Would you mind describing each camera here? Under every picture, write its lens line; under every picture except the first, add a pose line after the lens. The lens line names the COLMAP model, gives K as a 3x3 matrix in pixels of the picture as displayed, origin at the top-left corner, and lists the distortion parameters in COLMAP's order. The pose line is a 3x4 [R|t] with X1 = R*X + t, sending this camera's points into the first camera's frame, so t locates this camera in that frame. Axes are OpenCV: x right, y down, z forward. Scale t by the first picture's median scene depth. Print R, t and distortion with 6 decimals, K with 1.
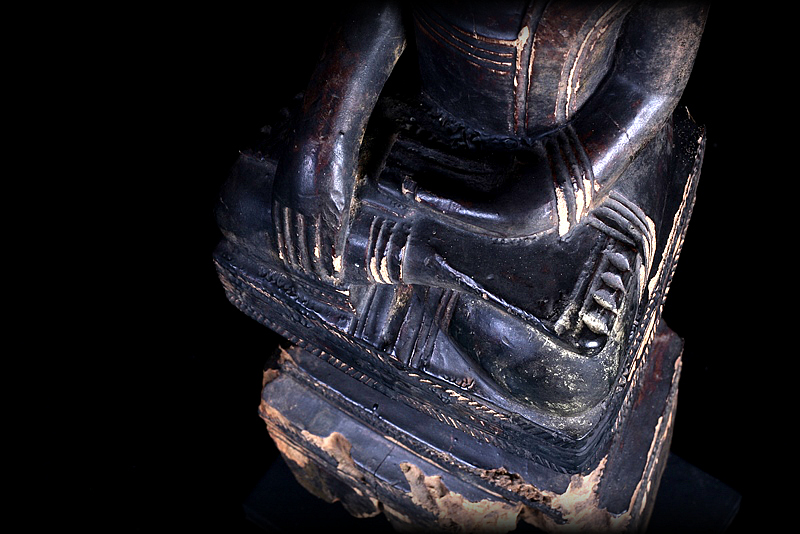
lens RADIAL K [[2050.4, 0, 400.0], [0, 2050.4, 267.0], [0, 0, 1]] dist [-0.093455, -1.016263]
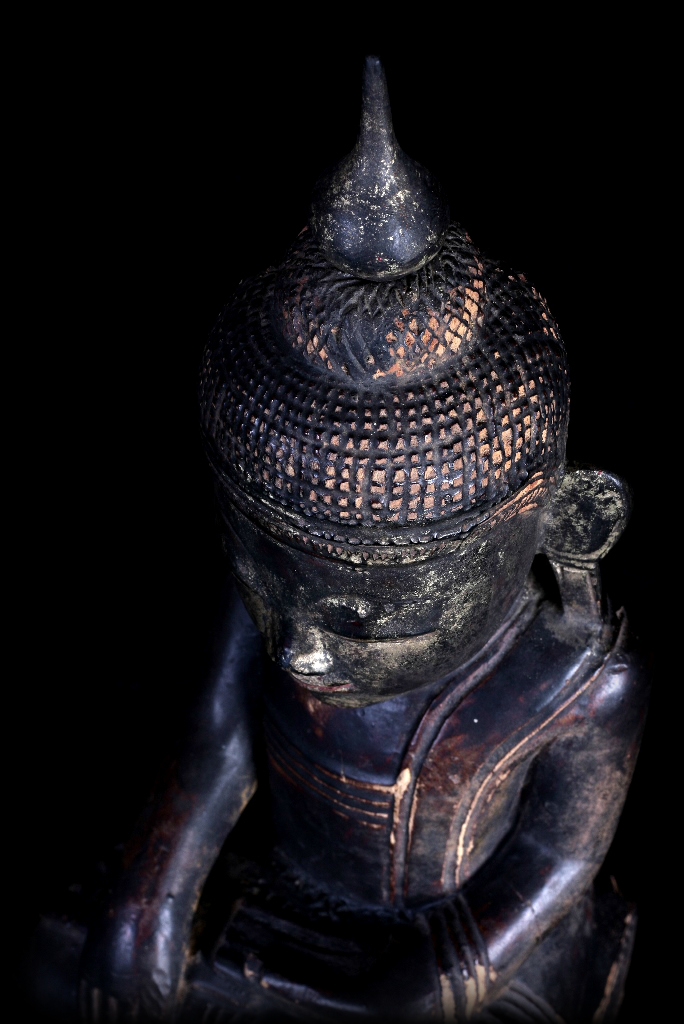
lens RADIAL K [[2624.5, 0, 342.0], [0, 2624.5, 512.0], [0, 0, 1]] dist [-0.093455, -1.016263]
pose [[0.998825, 0.037496, 0.030715, 0.000955], [-0.030164, 0.976884, -0.211630, 0.001238], [-0.037940, 0.210454, 0.976867, -0.013837]]
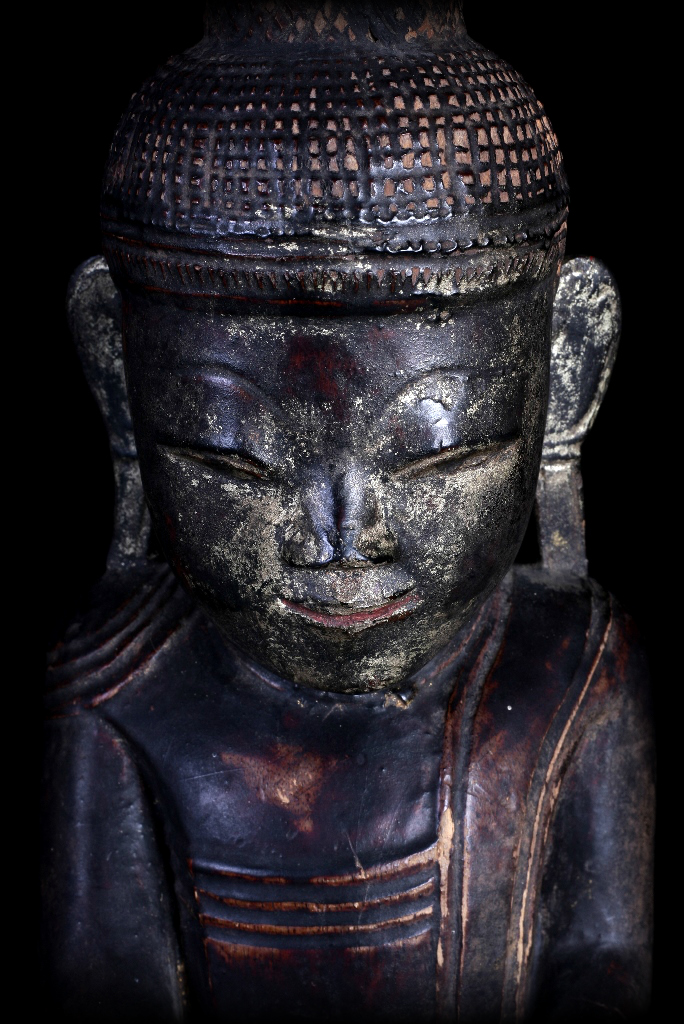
lens RADIAL K [[2624.5, 0, 342.0], [0, 2624.5, 512.0], [0, 0, 1]] dist [-0.093455, -1.016263]
pose [[0.826053, -0.088016, 0.556678, -0.309715], [0.470350, 0.651824, -0.594892, 0.213986], [-0.310496, 0.753246, 0.579839, 0.434482]]
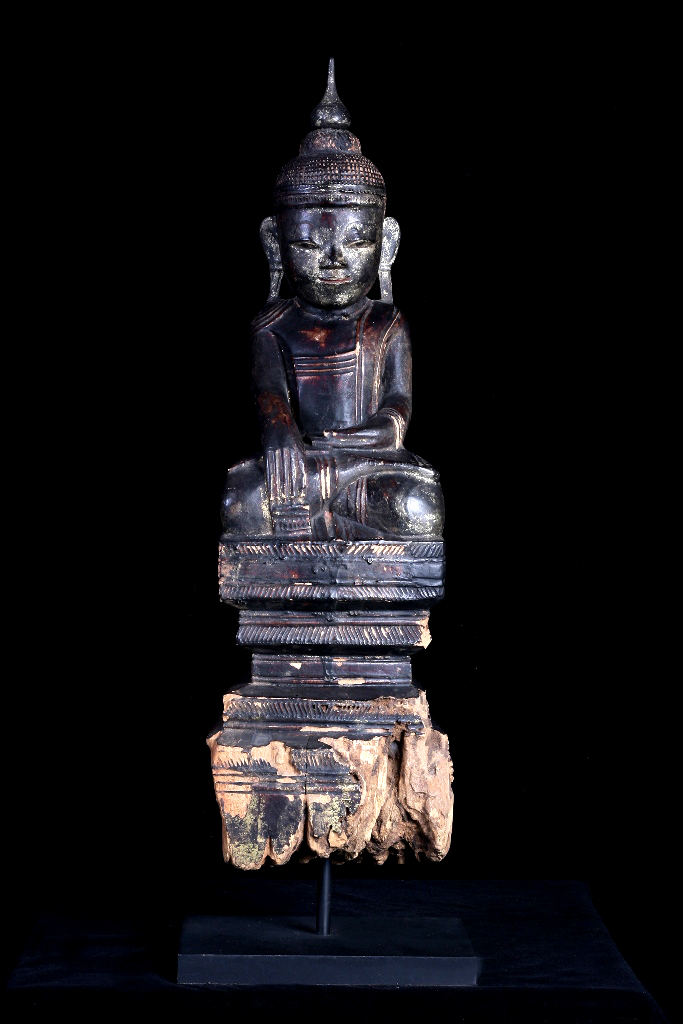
lens RADIAL K [[2624.5, 0, 341.5], [0, 2624.5, 512.0], [0, 0, 1]] dist [-0.093455, -1.016263]
pose [[0.791588, 0.076499, 0.606248, -1.465018], [0.509223, 0.465812, -0.723679, 1.780066], [-0.337758, 0.881571, 0.329776, 0.166872]]
